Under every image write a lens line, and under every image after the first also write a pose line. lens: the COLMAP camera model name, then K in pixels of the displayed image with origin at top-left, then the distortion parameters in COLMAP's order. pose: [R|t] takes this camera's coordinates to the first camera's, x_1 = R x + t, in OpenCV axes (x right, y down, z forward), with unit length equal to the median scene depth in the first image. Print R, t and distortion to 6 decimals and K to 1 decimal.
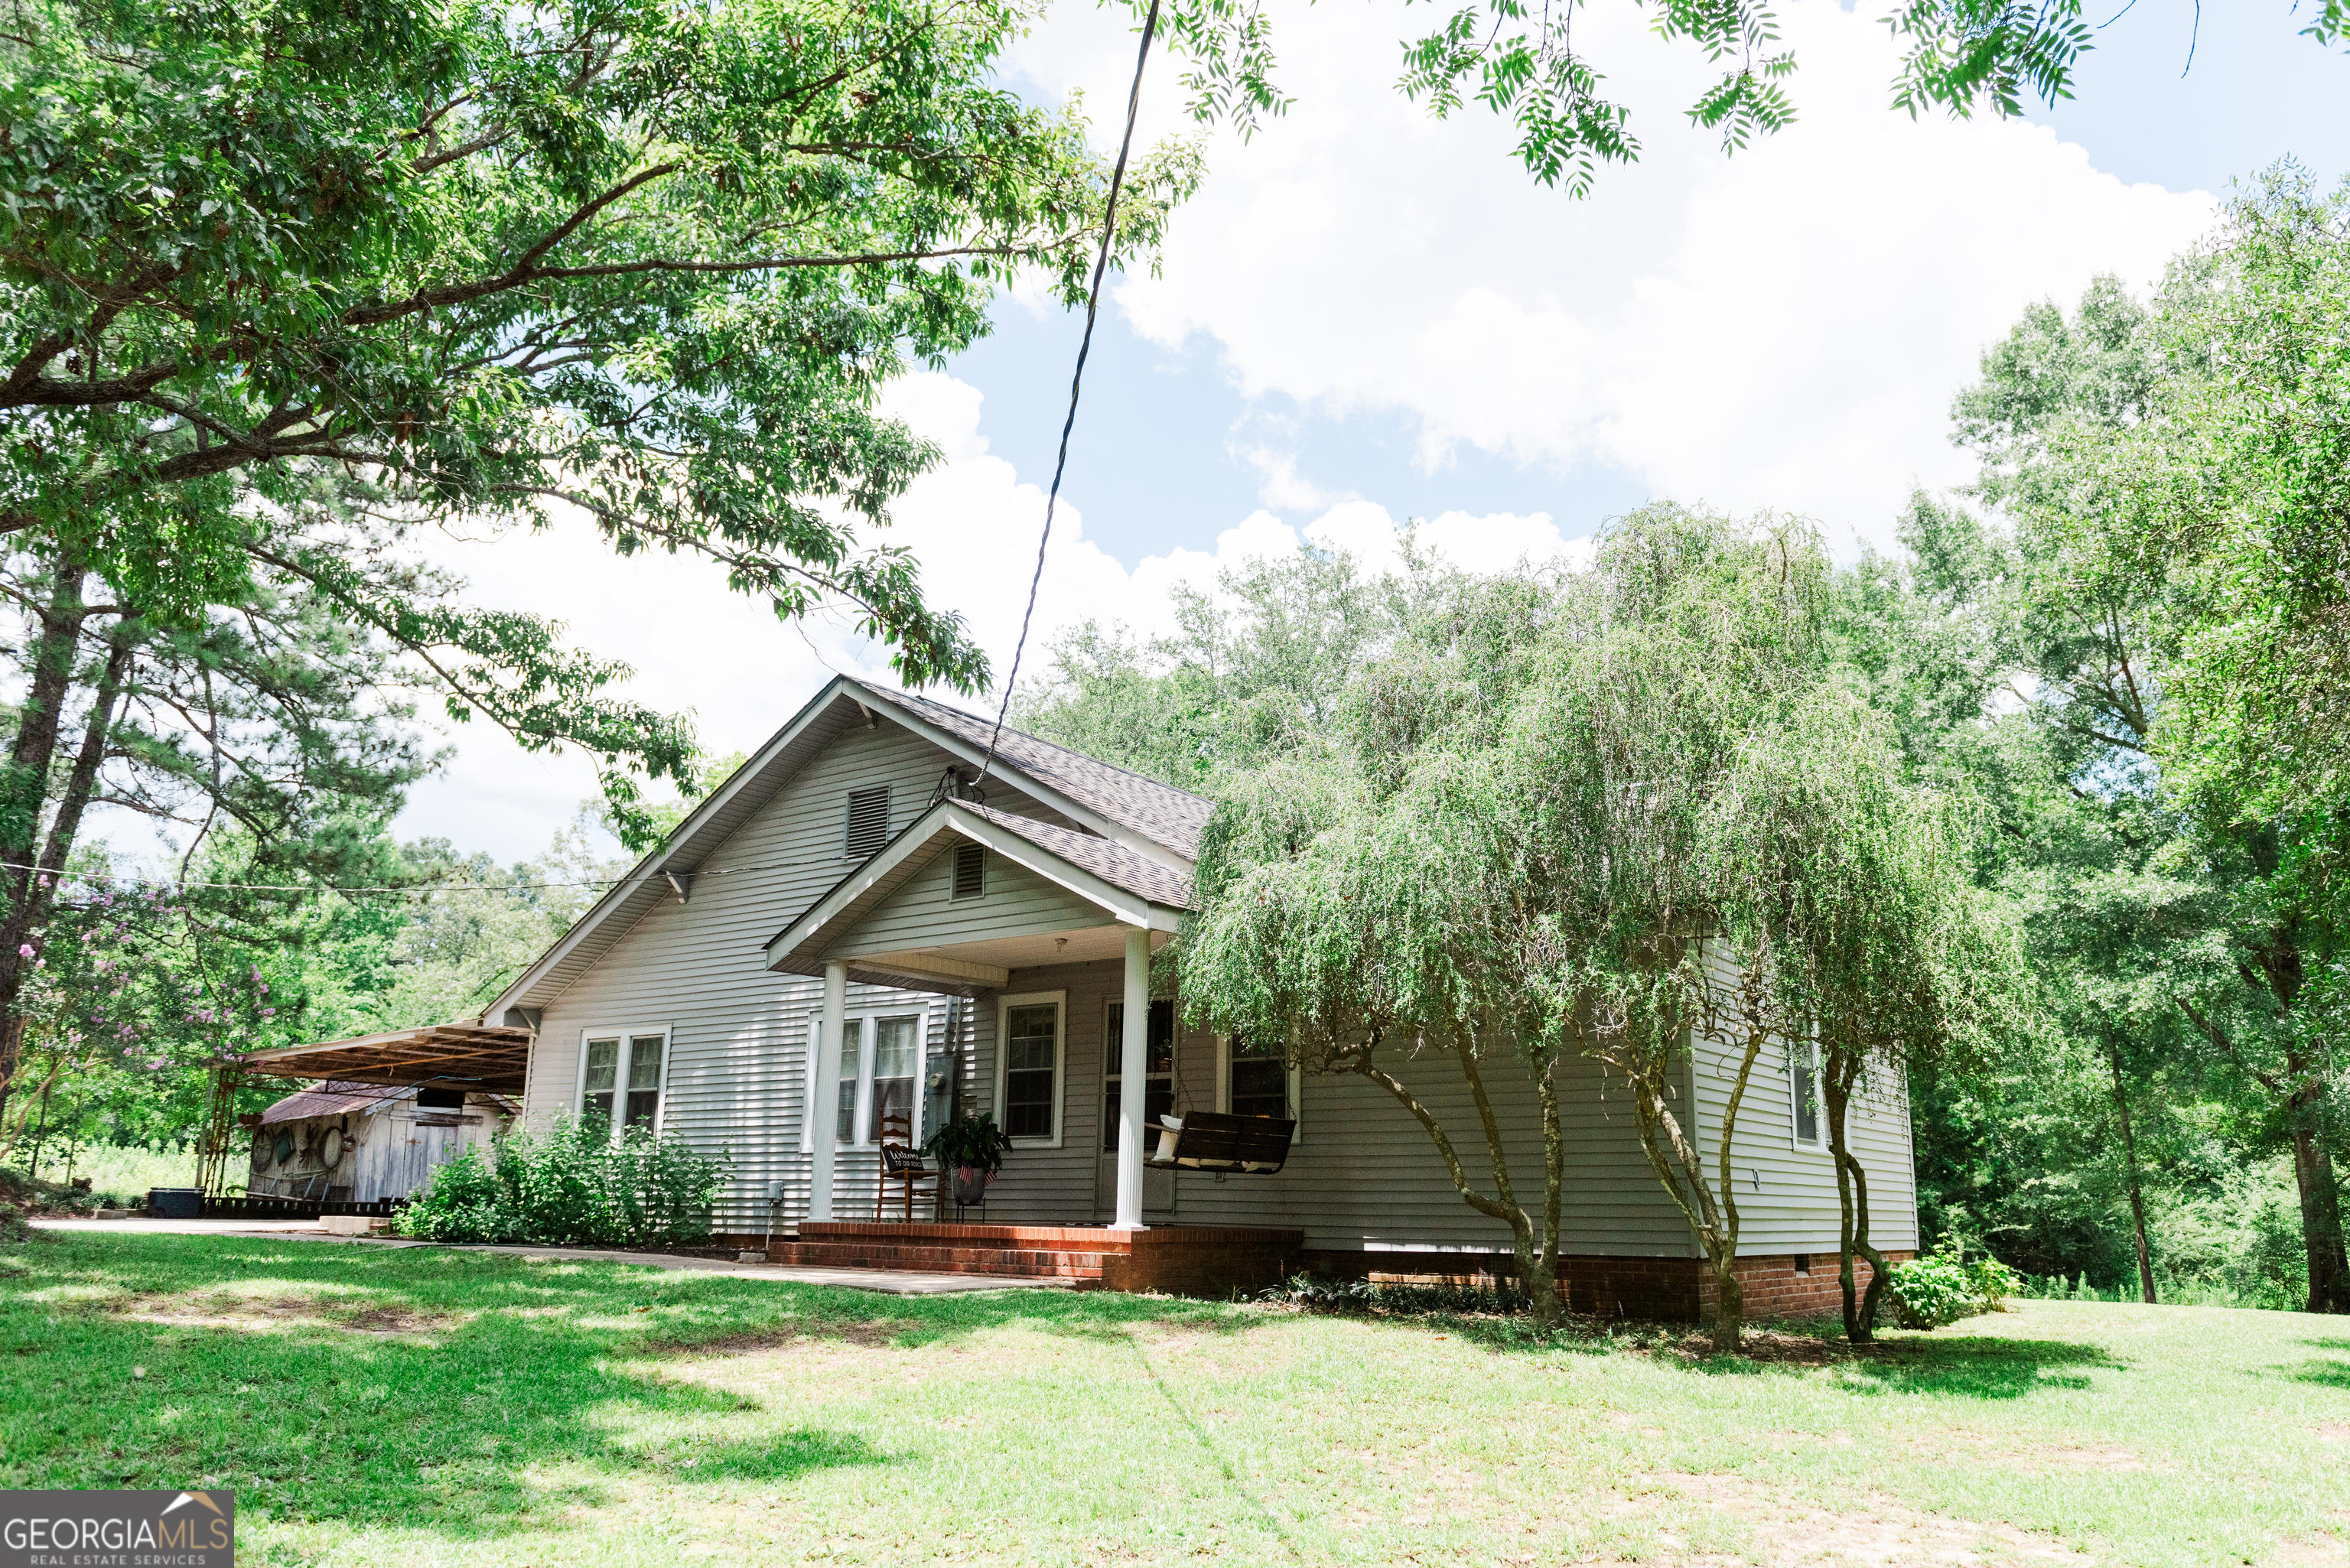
lens RADIAL K [[1597.3, 0, 1265.4], [0, 1597.3, 840.0], [0, 0, 1]] dist [0.006443, -0.002854]
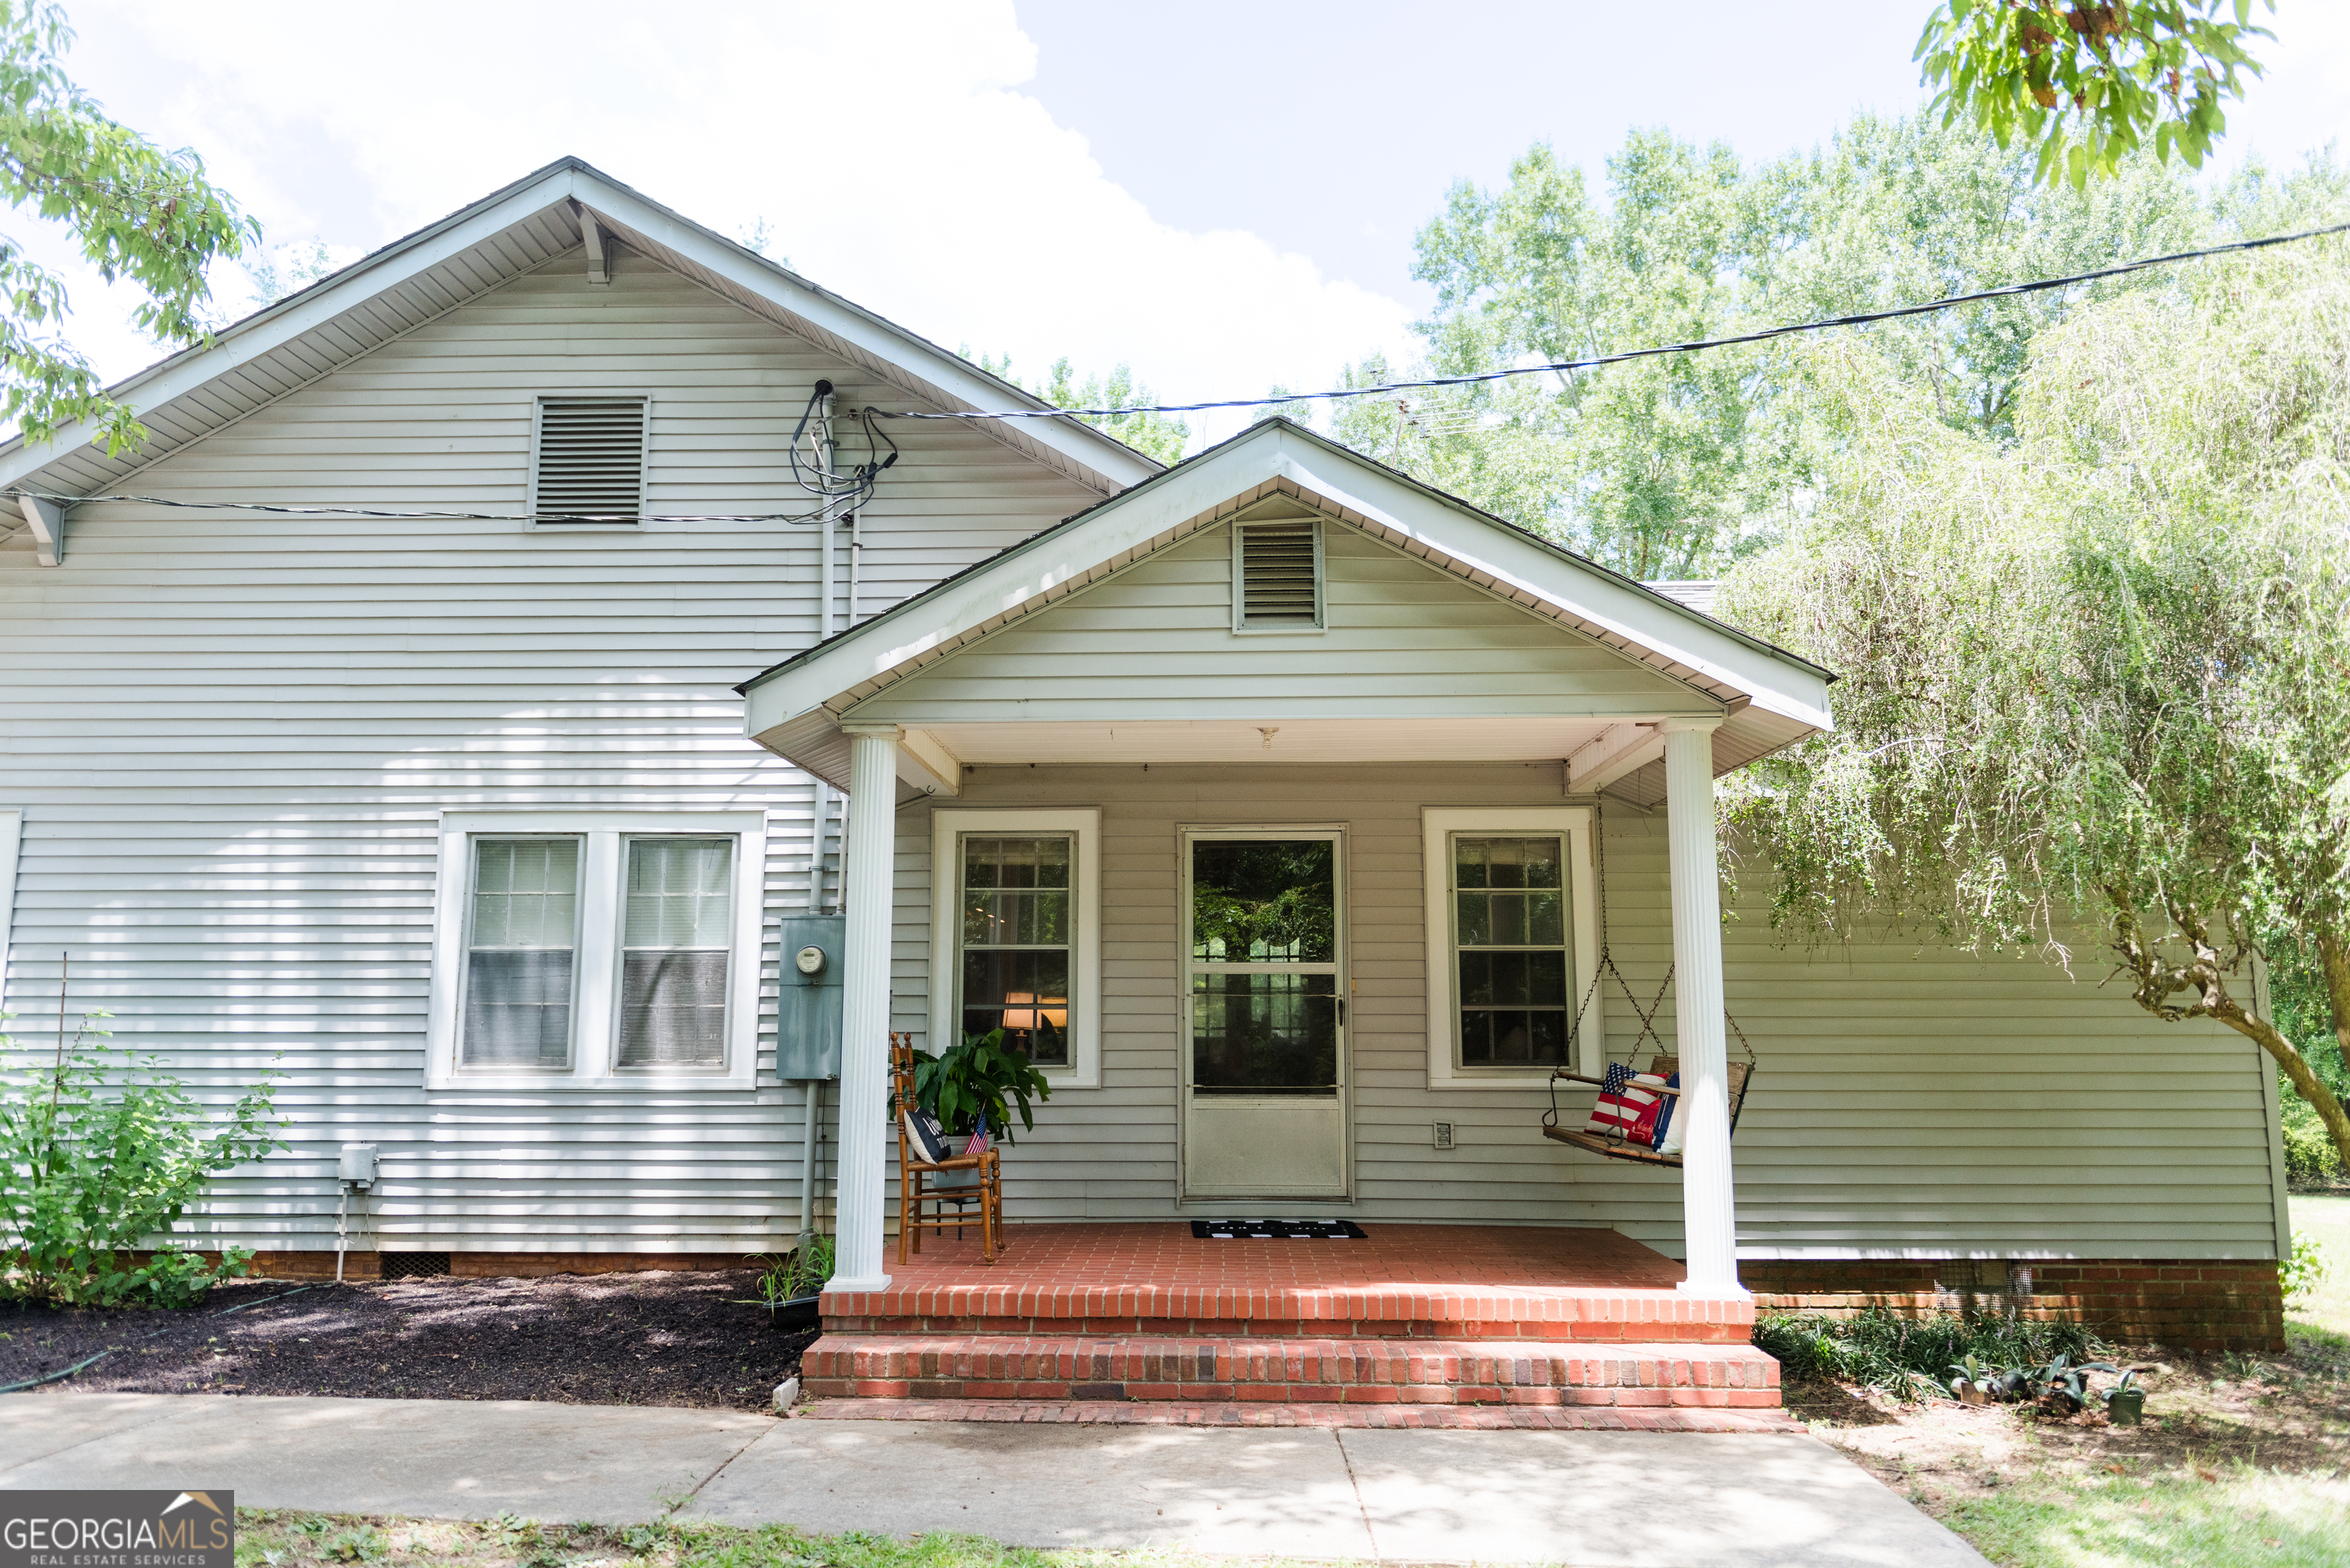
lens RADIAL K [[1597.3, 0, 1155.0], [0, 1597.3, 783.2], [0, 0, 1]] dist [0.006443, -0.002854]
pose [[0.848706, 0.068719, 0.524382, -0.363615], [-0.111038, 0.992576, 0.049640, 0.048407], [-0.517077, -0.100356, 0.850035, 0.455162]]
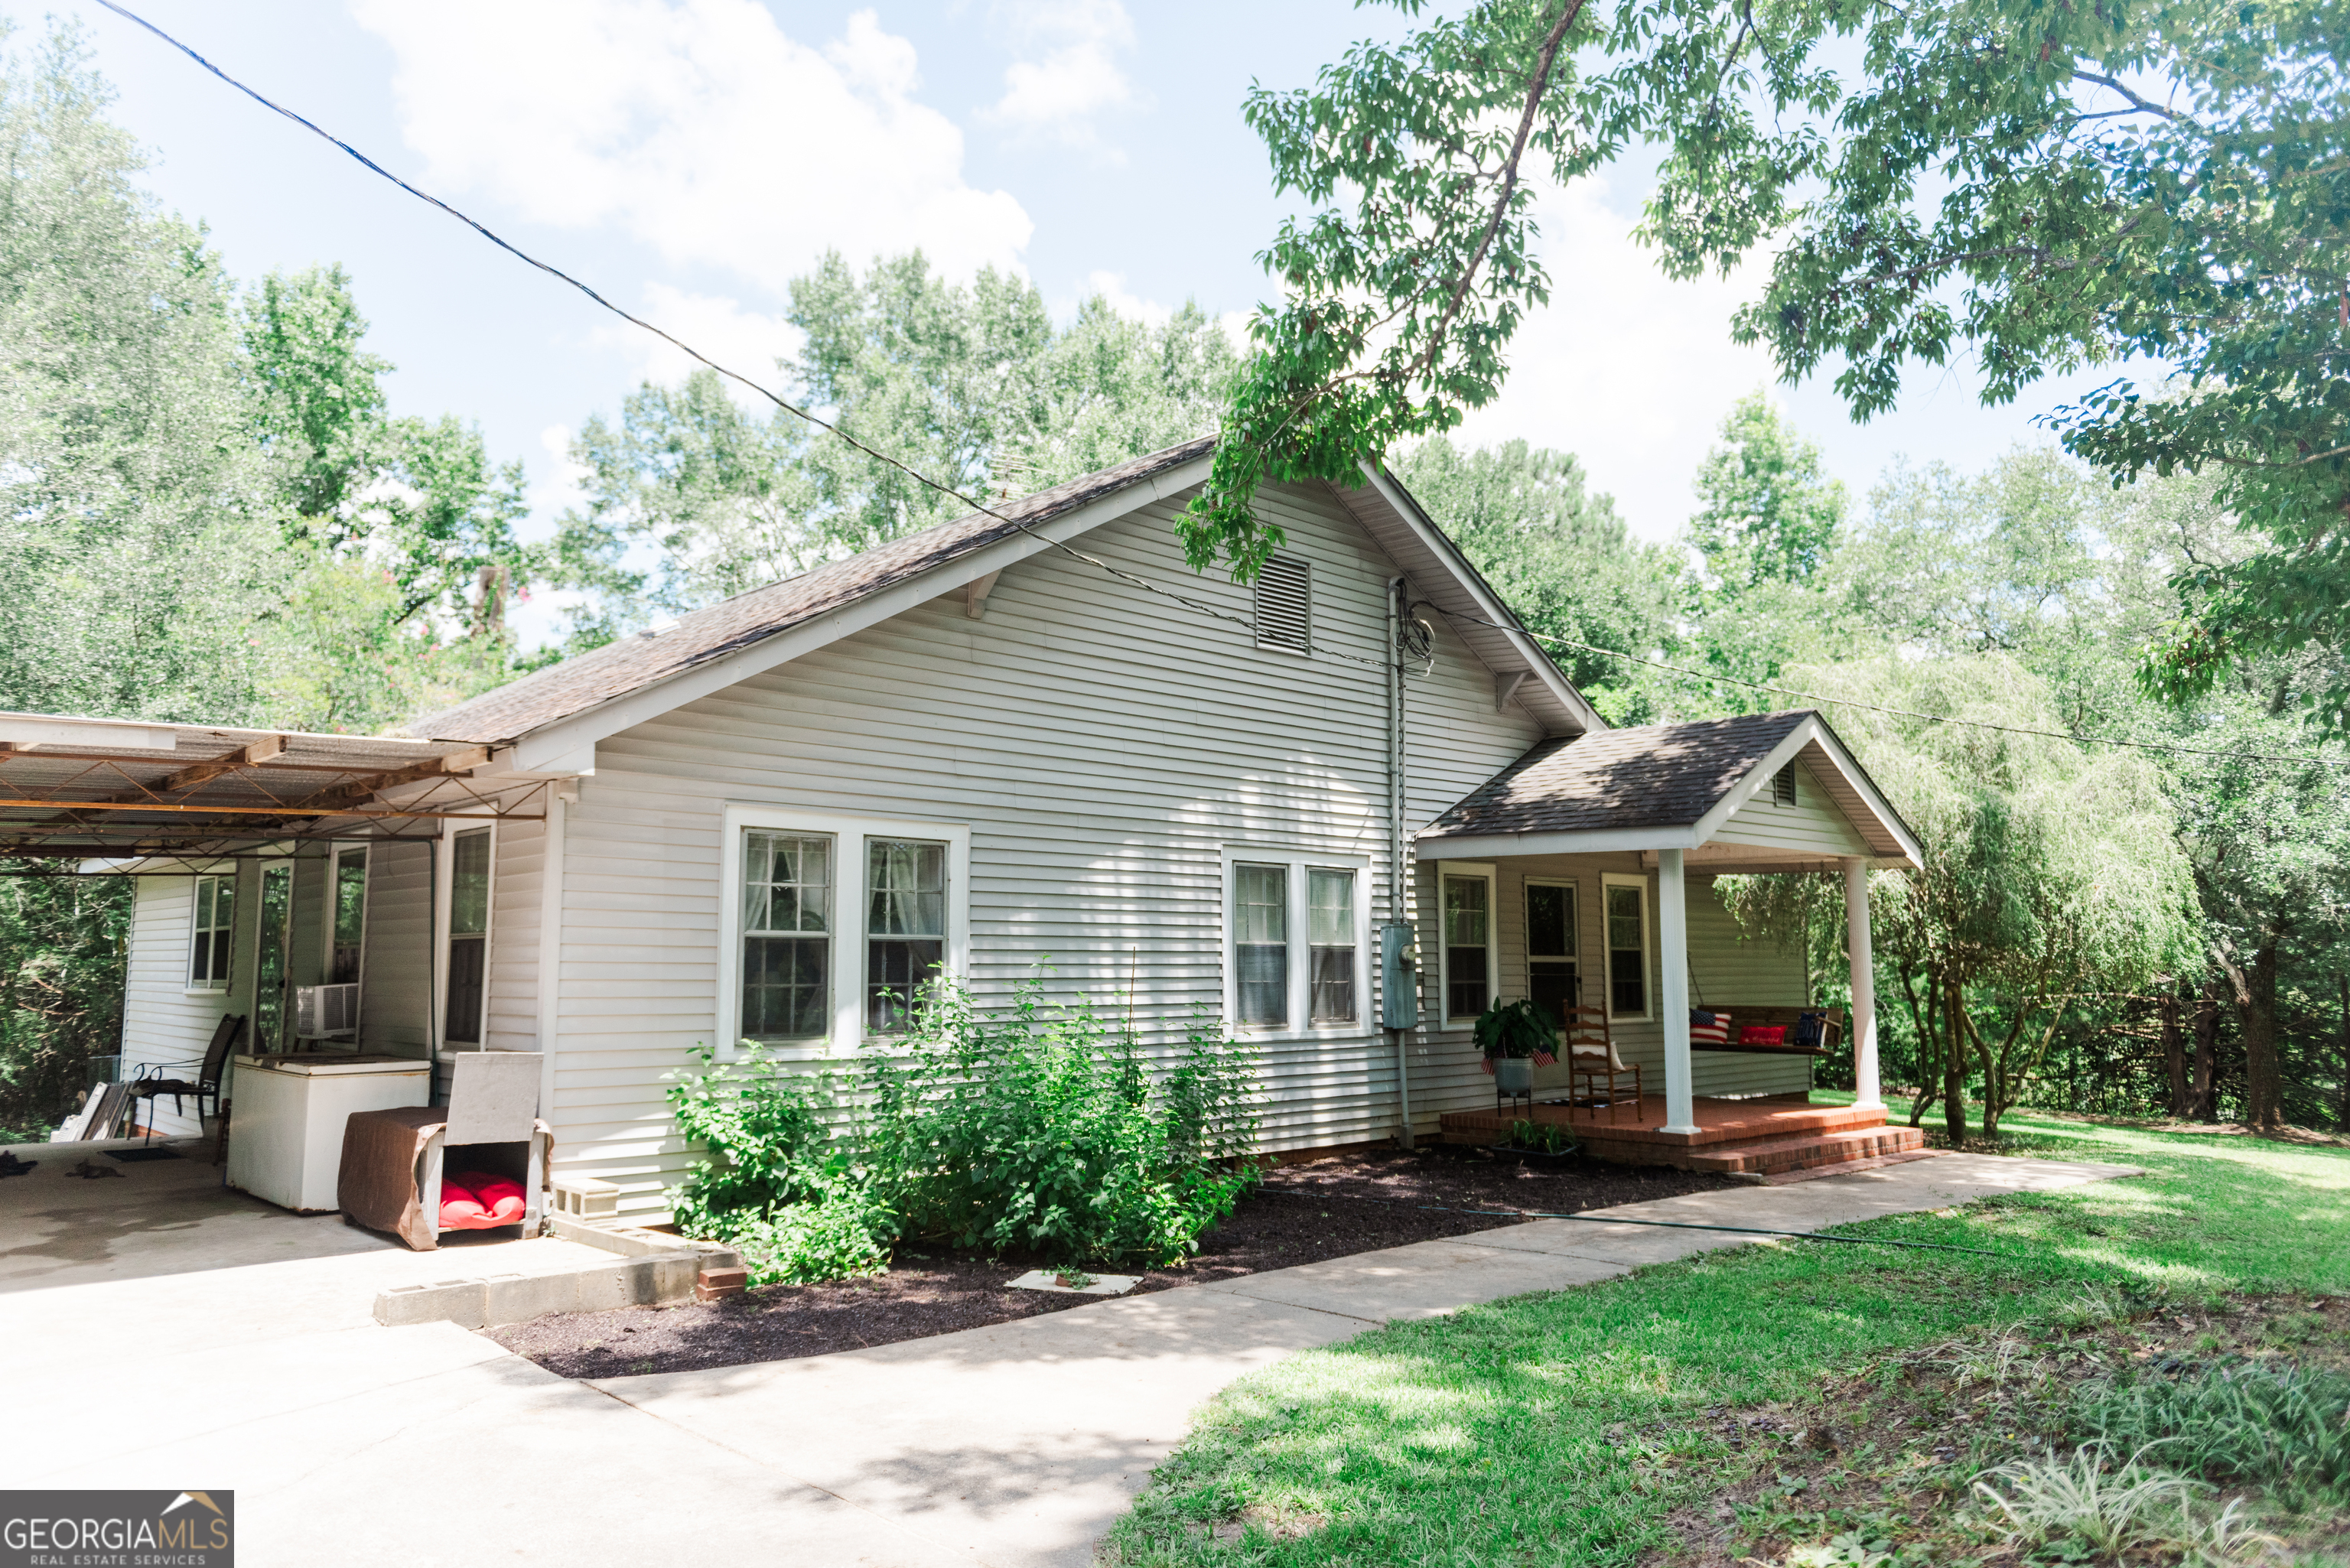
lens RADIAL K [[1597.3, 0, 1159.9], [0, 1597.3, 780.6], [0, 0, 1]] dist [0.006443, -0.002854]
pose [[0.236692, 0.113592, 0.964922, -0.982757], [-0.202470, 0.977105, -0.065361, 0.132321], [-0.950254, -0.179897, 0.254272, 0.857213]]
